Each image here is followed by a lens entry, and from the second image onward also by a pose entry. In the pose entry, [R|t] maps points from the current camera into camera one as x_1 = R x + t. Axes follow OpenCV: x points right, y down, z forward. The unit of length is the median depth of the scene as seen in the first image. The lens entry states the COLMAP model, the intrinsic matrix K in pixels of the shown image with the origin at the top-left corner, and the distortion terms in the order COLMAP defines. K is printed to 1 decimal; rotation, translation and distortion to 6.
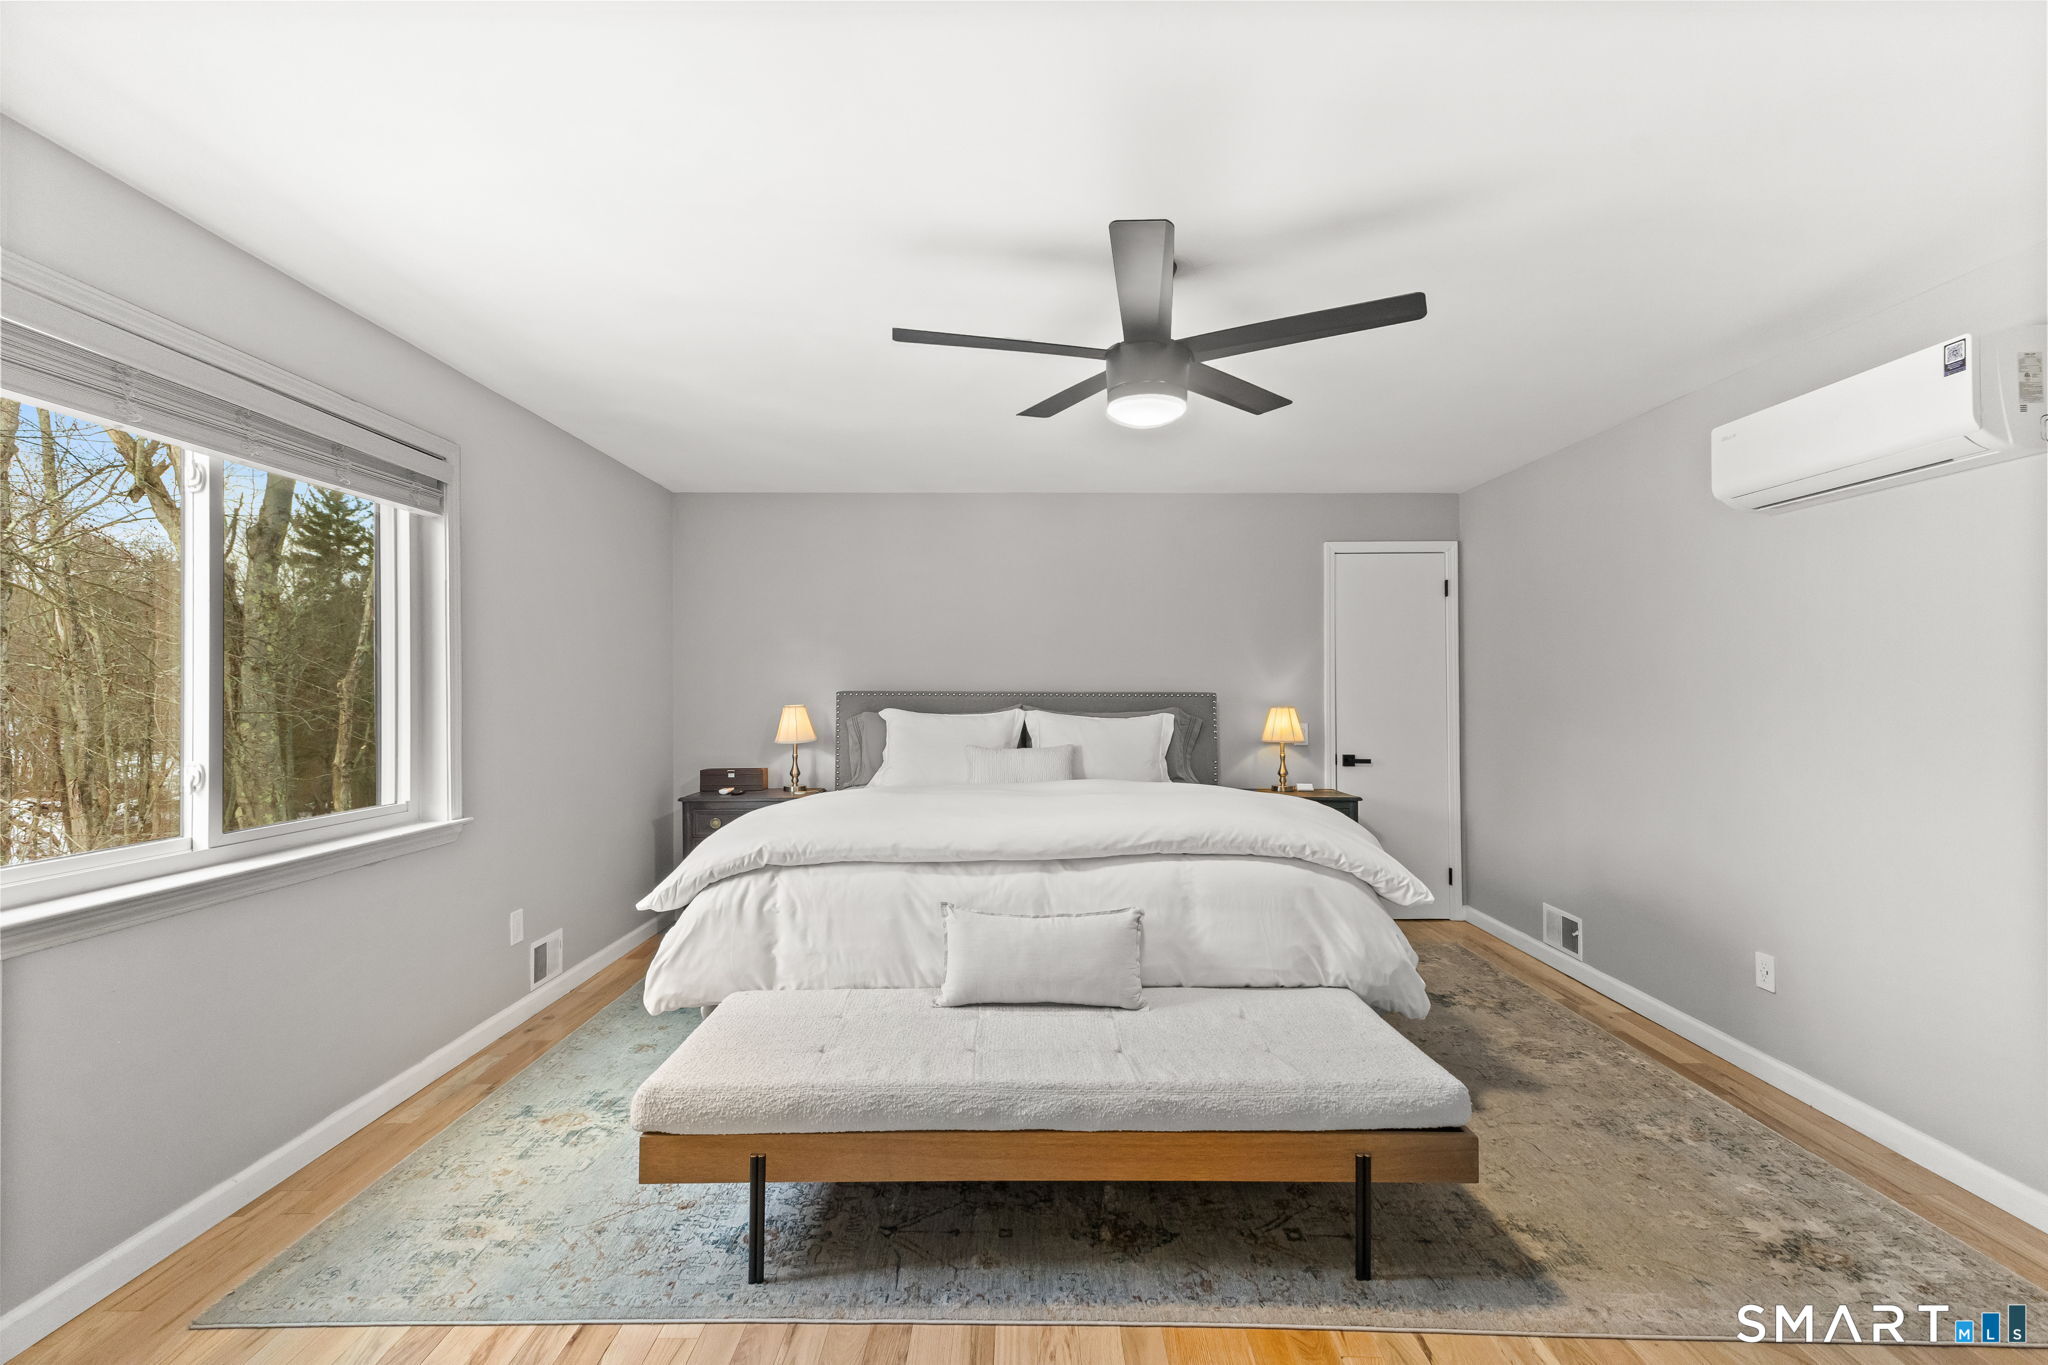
lens RADIAL K [[889.0, 0, 1015.4], [0, 889.0, 669.4], [0, 0, 1]] dist [0.005284, 0.000146]
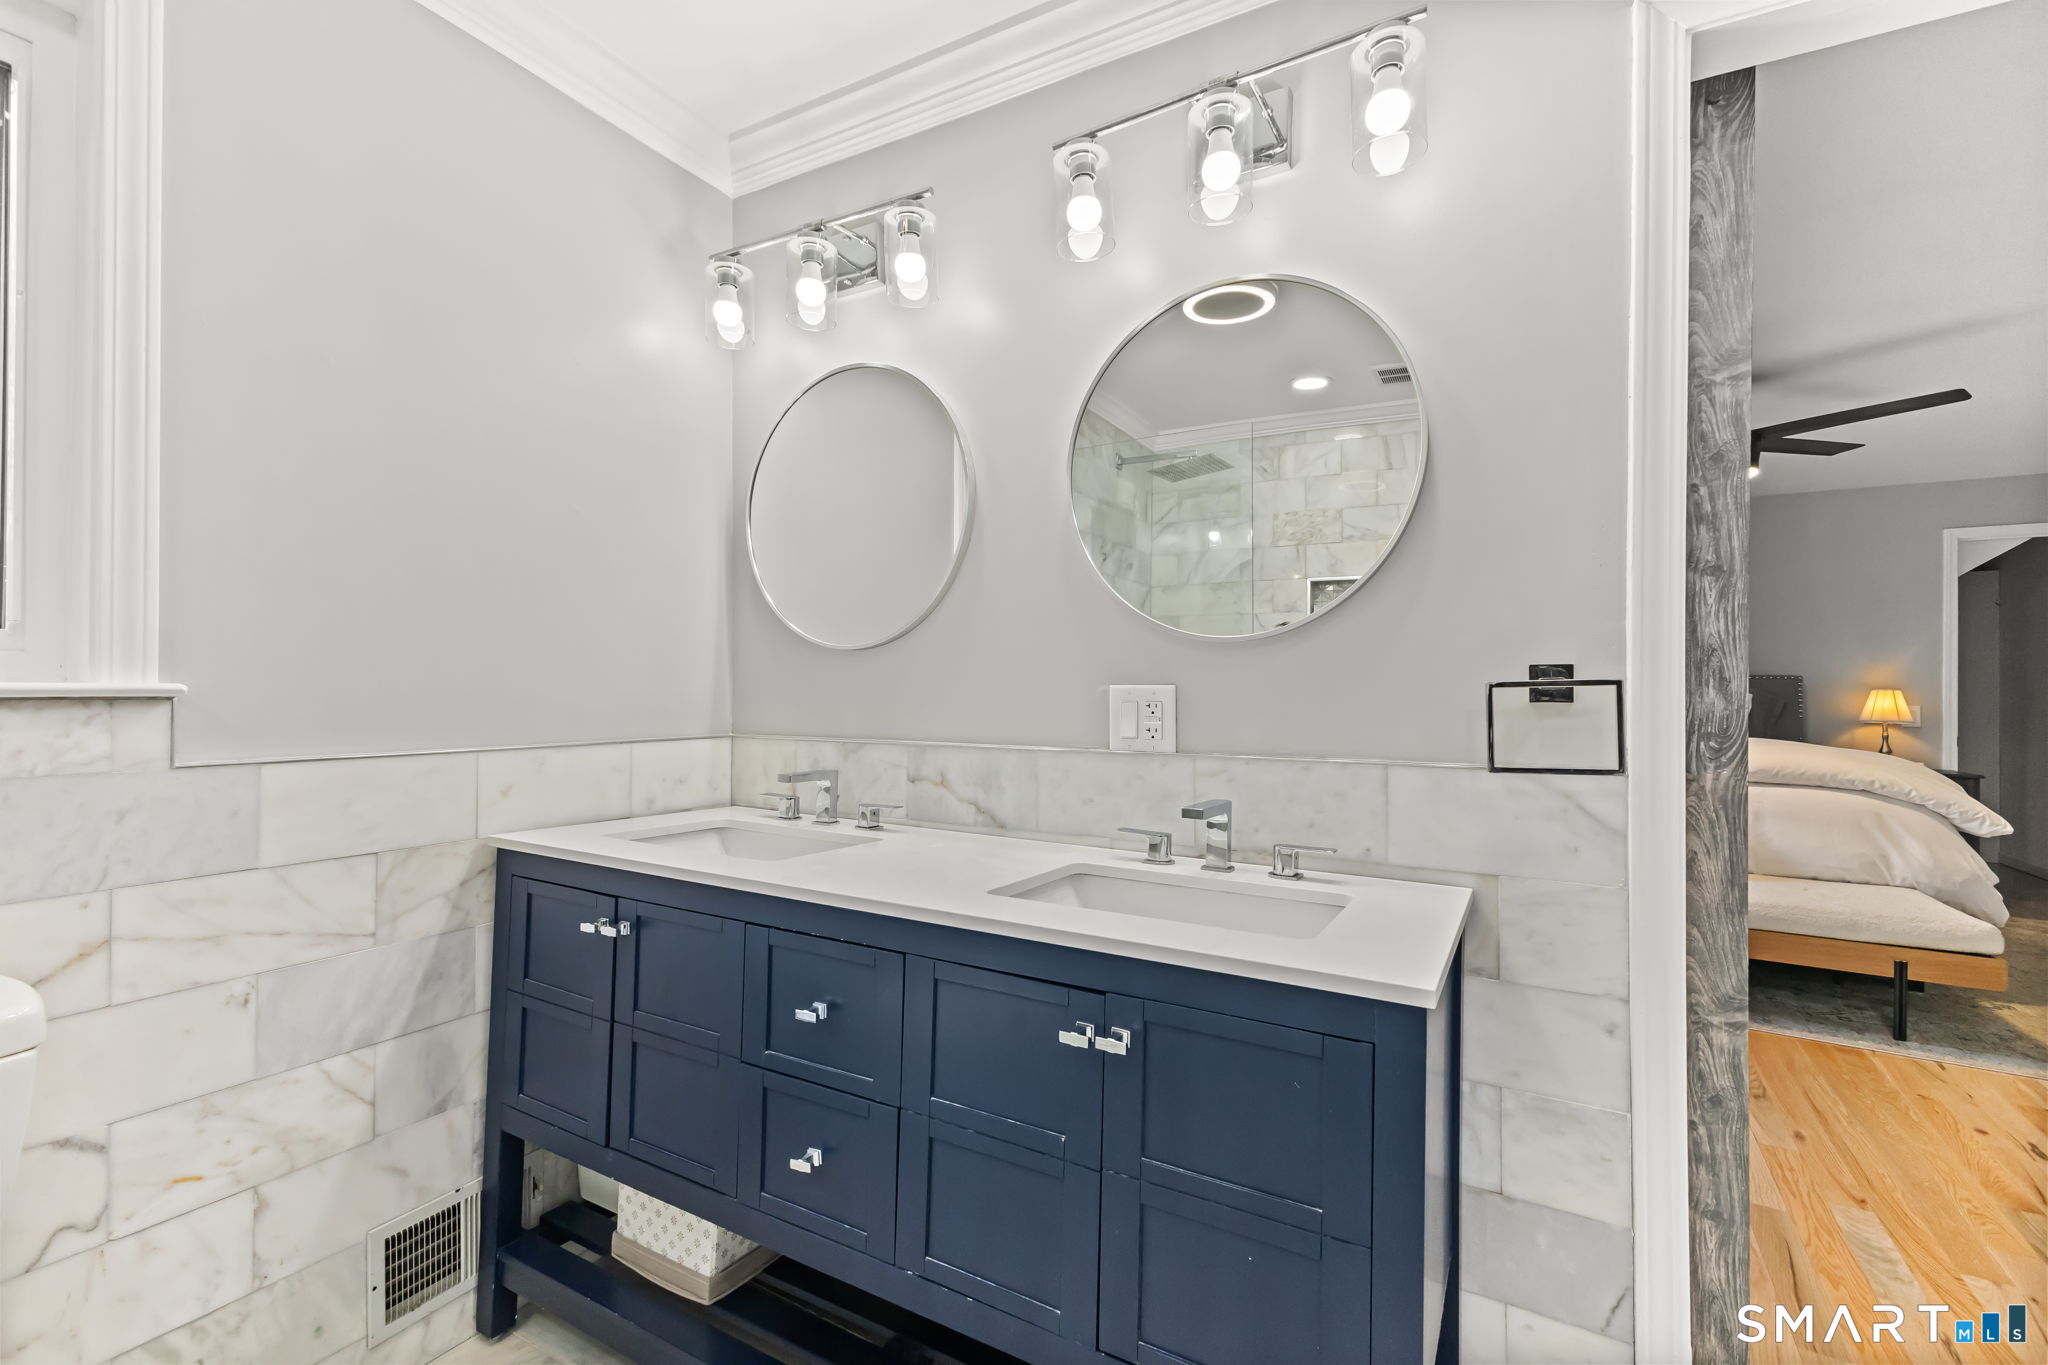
lens RADIAL K [[889.0, 0, 1015.4], [0, 889.0, 669.4], [0, 0, 1]] dist [0.005284, 0.000146]
pose [[0.867583, 0.006080, -0.497255, -0.124286], [-0.002465, 0.999966, 0.007925, 0.025386], [0.497286, -0.005650, 0.867568, -0.797944]]
